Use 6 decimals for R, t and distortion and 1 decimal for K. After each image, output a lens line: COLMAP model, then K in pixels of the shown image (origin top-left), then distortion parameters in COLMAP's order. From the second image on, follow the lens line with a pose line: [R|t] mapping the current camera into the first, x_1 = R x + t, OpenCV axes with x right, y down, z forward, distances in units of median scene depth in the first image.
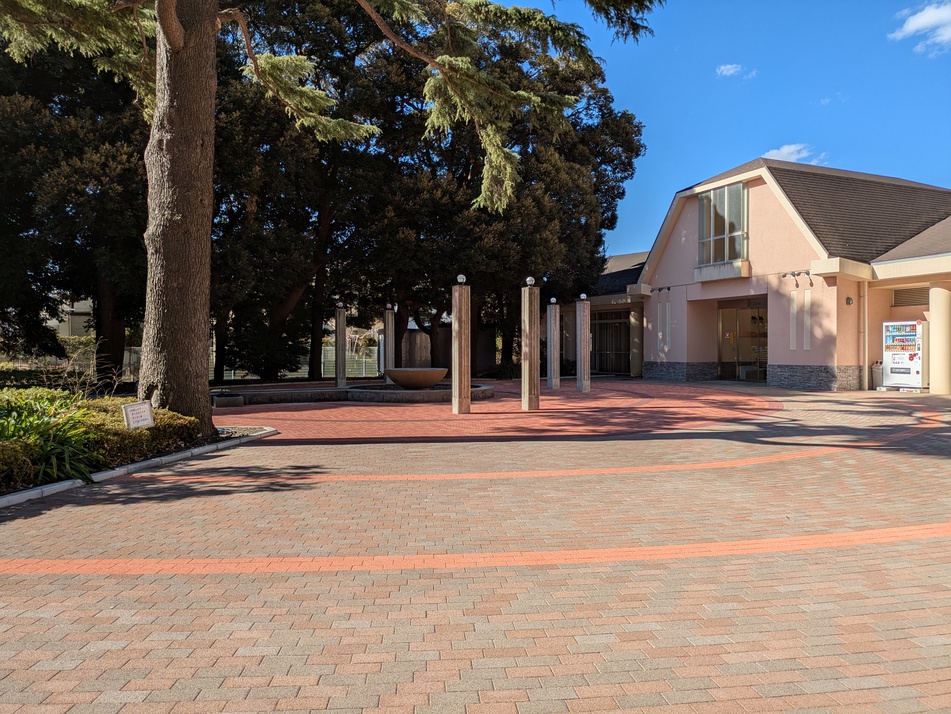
lens RADIAL K [[711.9, 0, 475.5], [0, 711.9, 357.0], [0, 0, 1]] dist [0.052295, -0.071571]
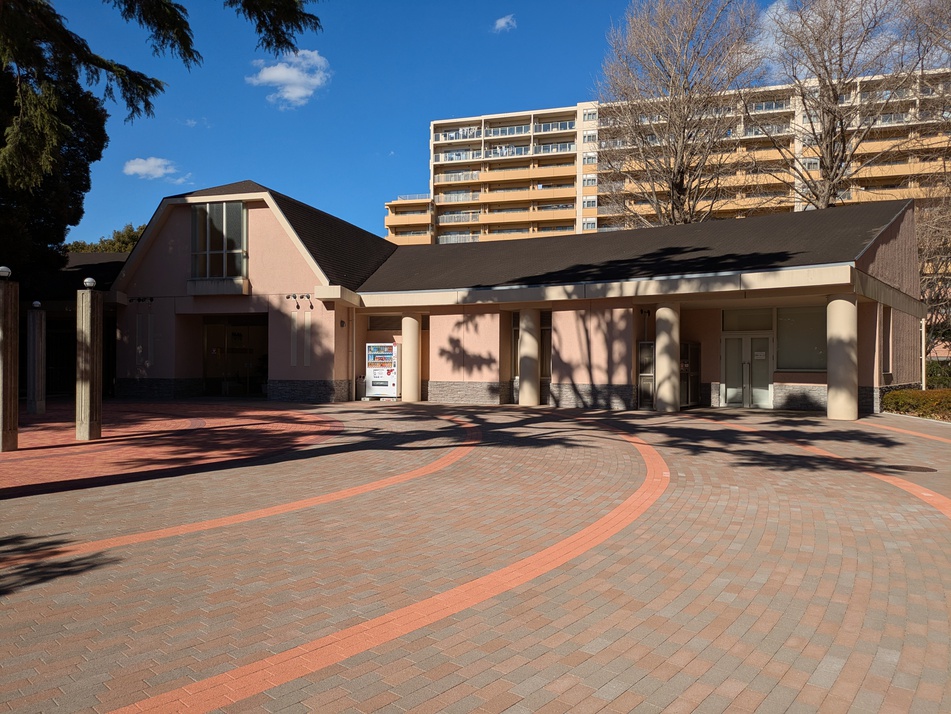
lens RADIAL K [[716.0, 0, 475.5], [0, 716.0, 357.0], [0, 0, 1]] dist [0.053973, -0.004164]
pose [[0.646627, 0.011339, 0.762722, -0.212704], [0.002969, 0.999845, -0.017381, -0.003964], [-0.762801, 0.013504, 0.646493, 0.092058]]
